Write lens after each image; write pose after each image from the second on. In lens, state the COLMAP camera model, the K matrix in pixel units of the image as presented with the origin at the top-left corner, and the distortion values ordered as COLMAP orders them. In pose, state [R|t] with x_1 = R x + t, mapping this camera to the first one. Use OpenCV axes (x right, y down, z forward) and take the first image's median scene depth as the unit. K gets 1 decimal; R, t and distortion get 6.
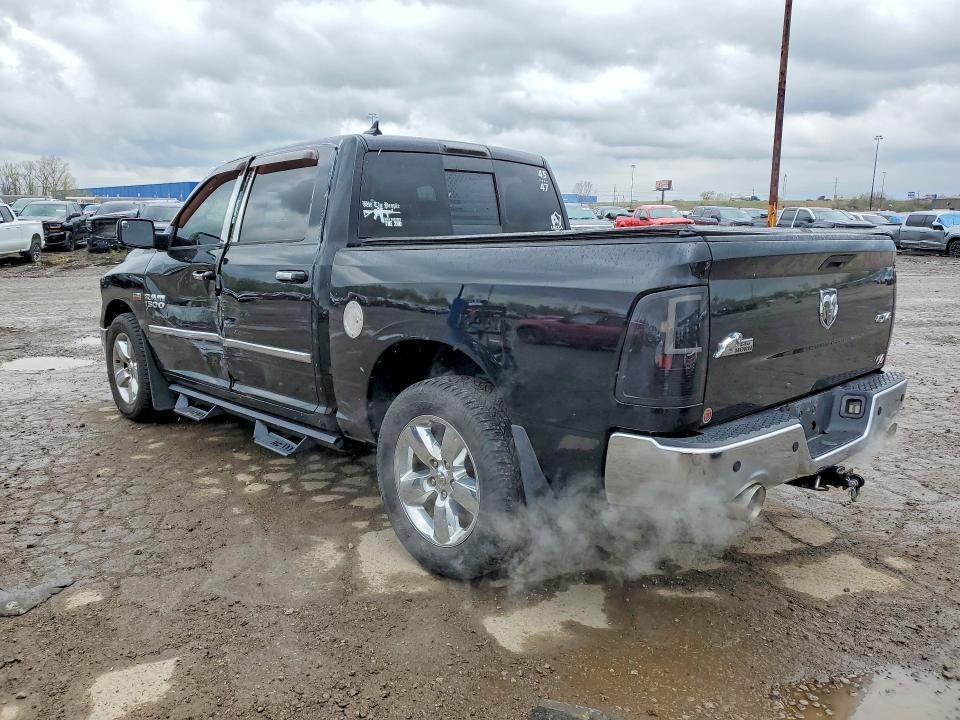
lens RADIAL K [[734.6, 0, 480.0], [0, 734.6, 360.0], [0, 0, 1]] dist [-0.004429, -0.001585]
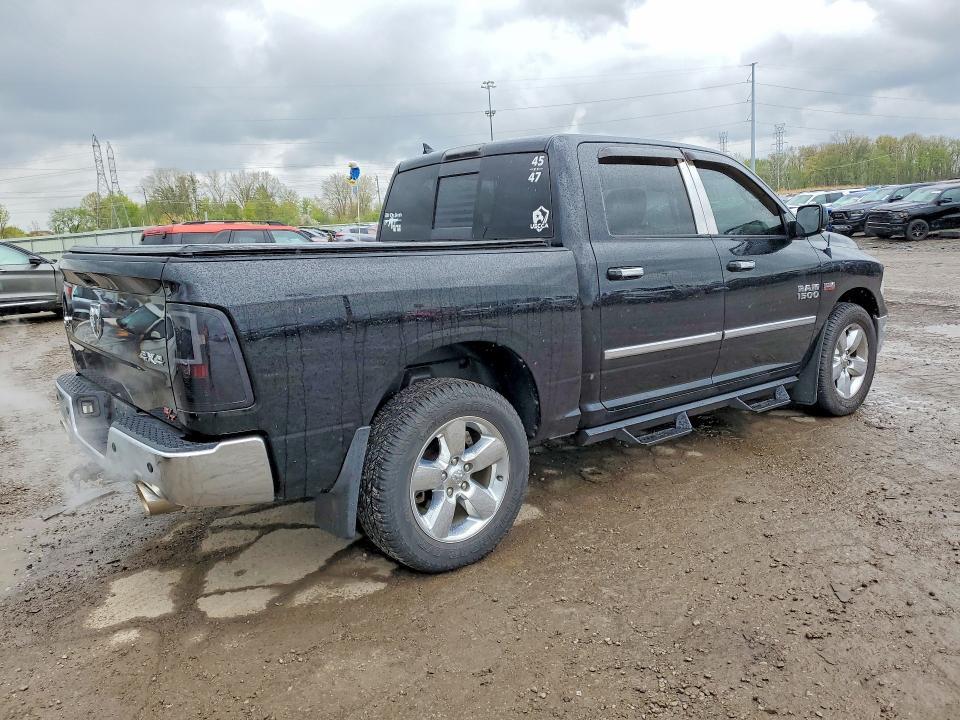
lens RADIAL K [[734.6, 0, 480.0], [0, 734.6, 360.0], [0, 0, 1]] dist [-0.004429, -0.001585]
pose [[-0.055904, 0.194473, -0.979314, 1.148593], [-0.113653, 0.973233, 0.199753, -0.234616], [0.991946, 0.122468, -0.032305, 1.204831]]
